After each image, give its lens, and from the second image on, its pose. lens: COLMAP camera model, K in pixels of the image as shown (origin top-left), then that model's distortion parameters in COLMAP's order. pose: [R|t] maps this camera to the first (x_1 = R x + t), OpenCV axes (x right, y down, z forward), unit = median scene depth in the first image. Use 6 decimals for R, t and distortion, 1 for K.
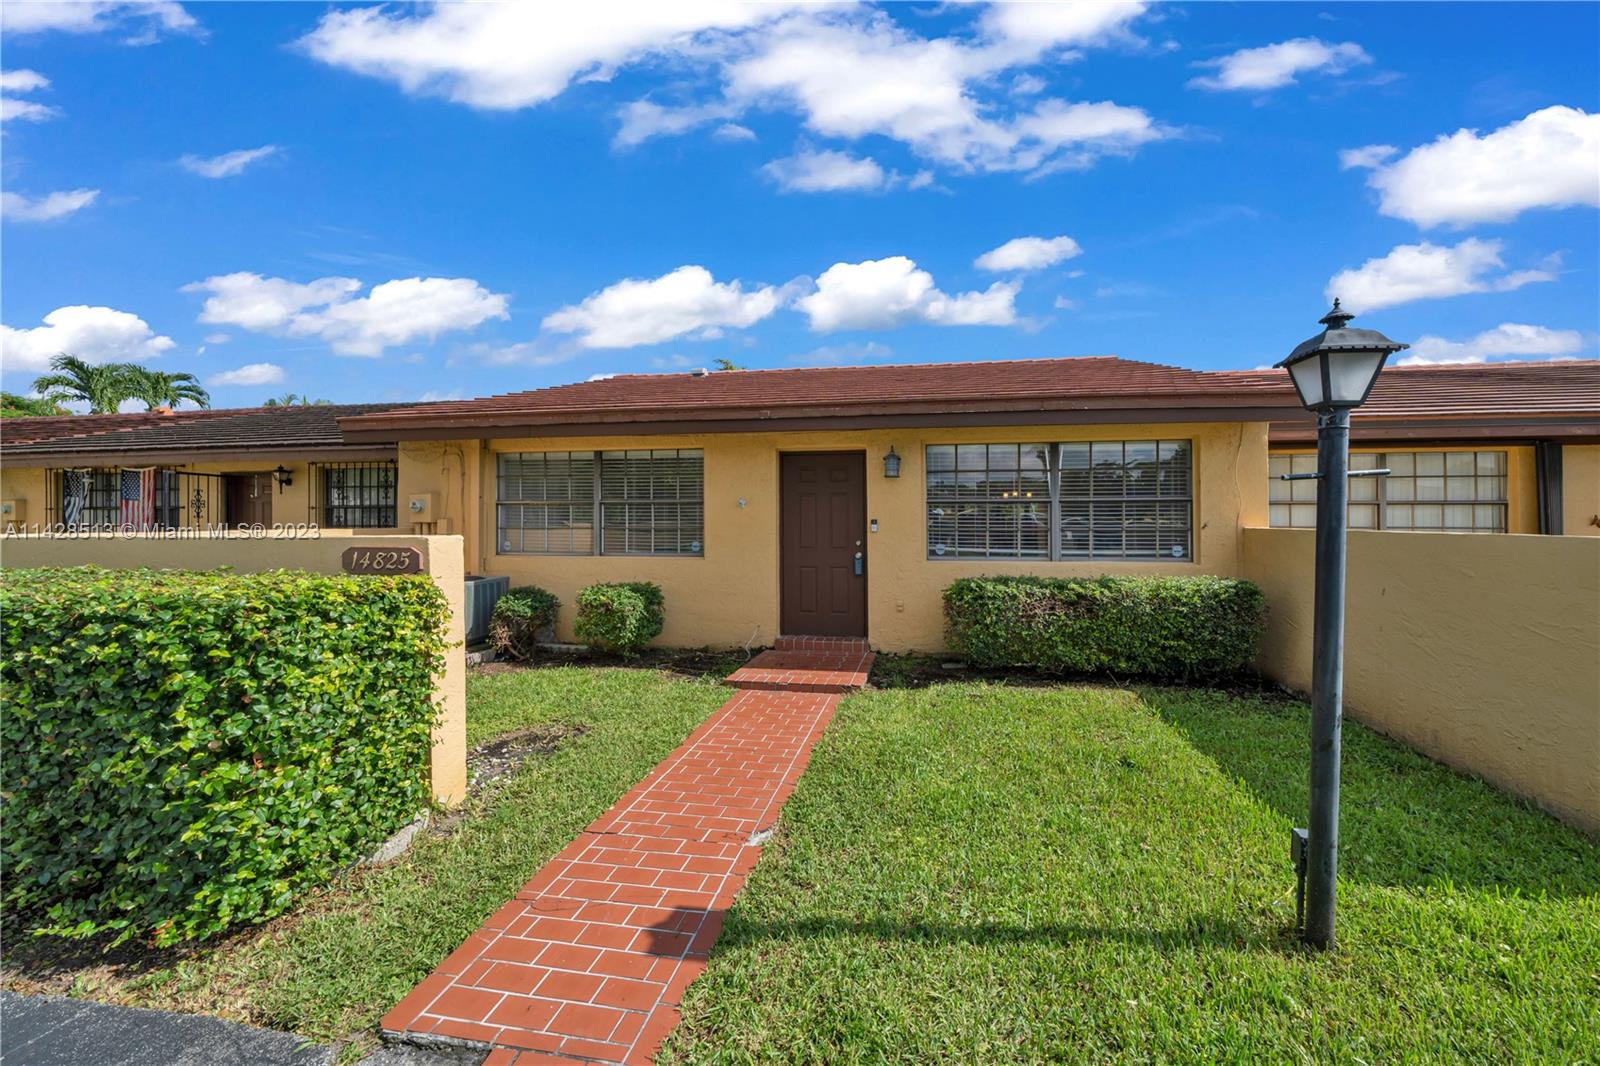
lens RADIAL K [[576.3, 0, 806.1], [0, 576.3, 500.3], [0, 0, 1]] dist [0.000375, 0.000009]
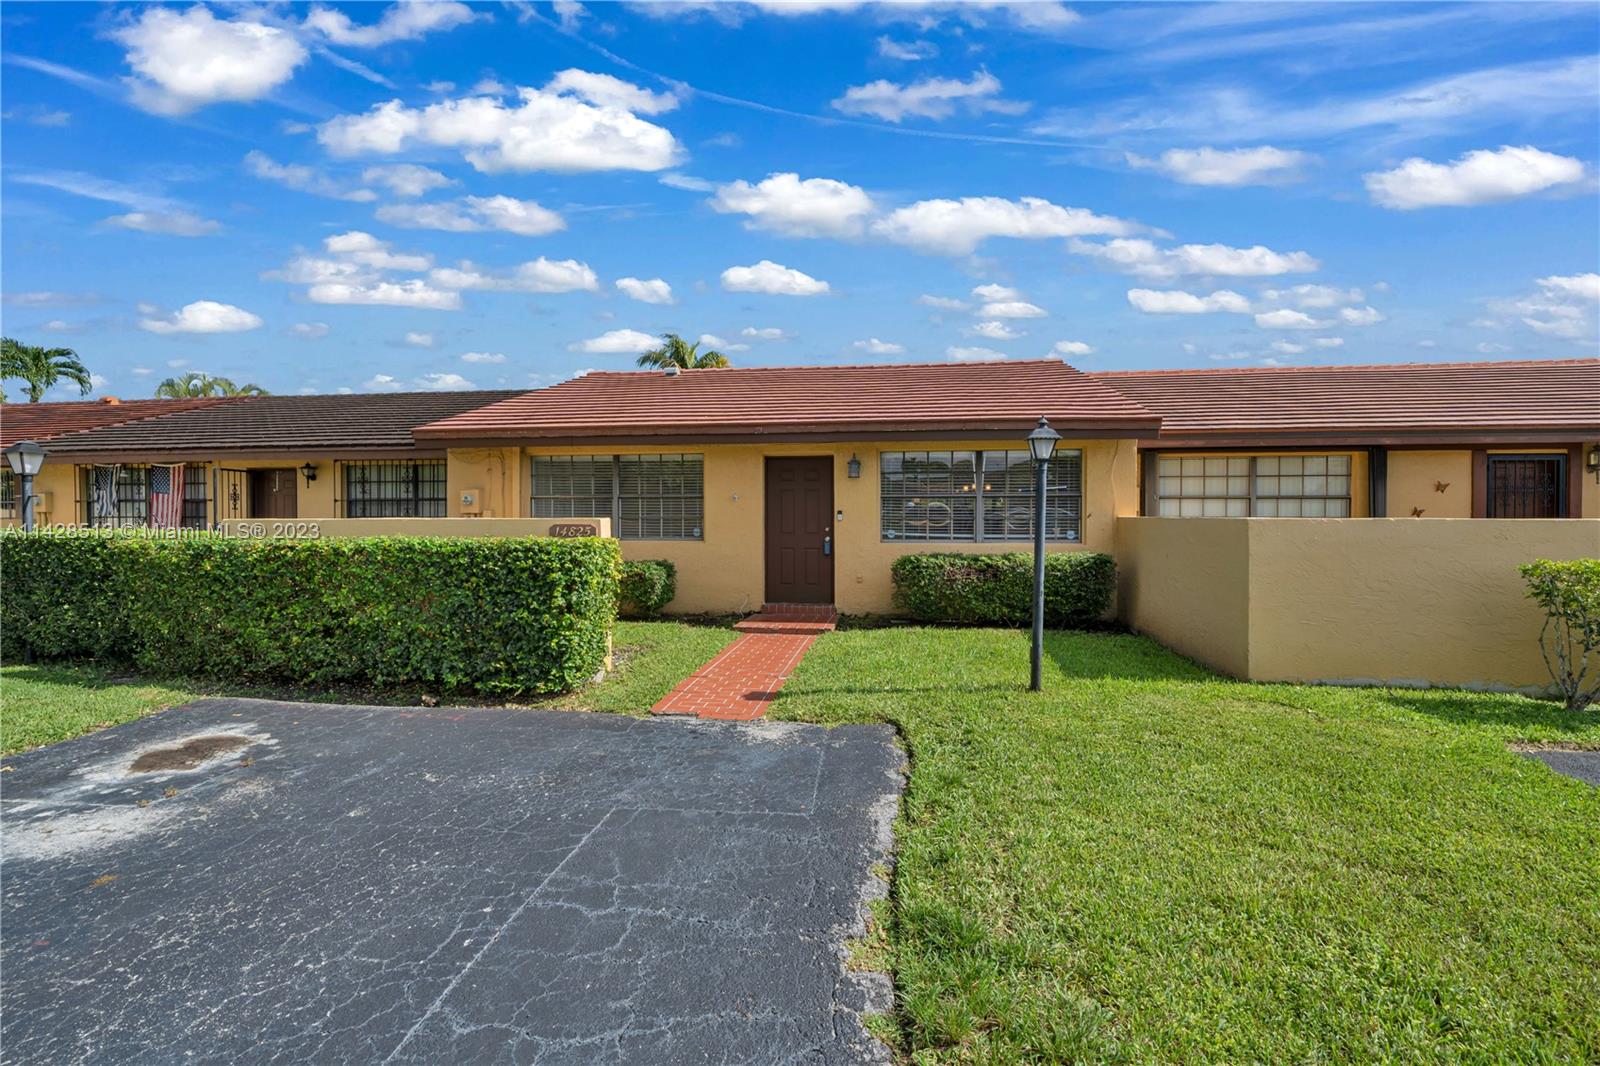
lens RADIAL K [[686.0, 0, 802.8], [0, 686.0, 518.8], [0, 0, 1]] dist [-0.000747, 0.000655]
pose [[0.997285, -0.001156, 0.073626, -0.074106], [-0.001887, 0.999147, 0.041255, -0.010597], [-0.073611, -0.041282, 0.996432, -0.497895]]
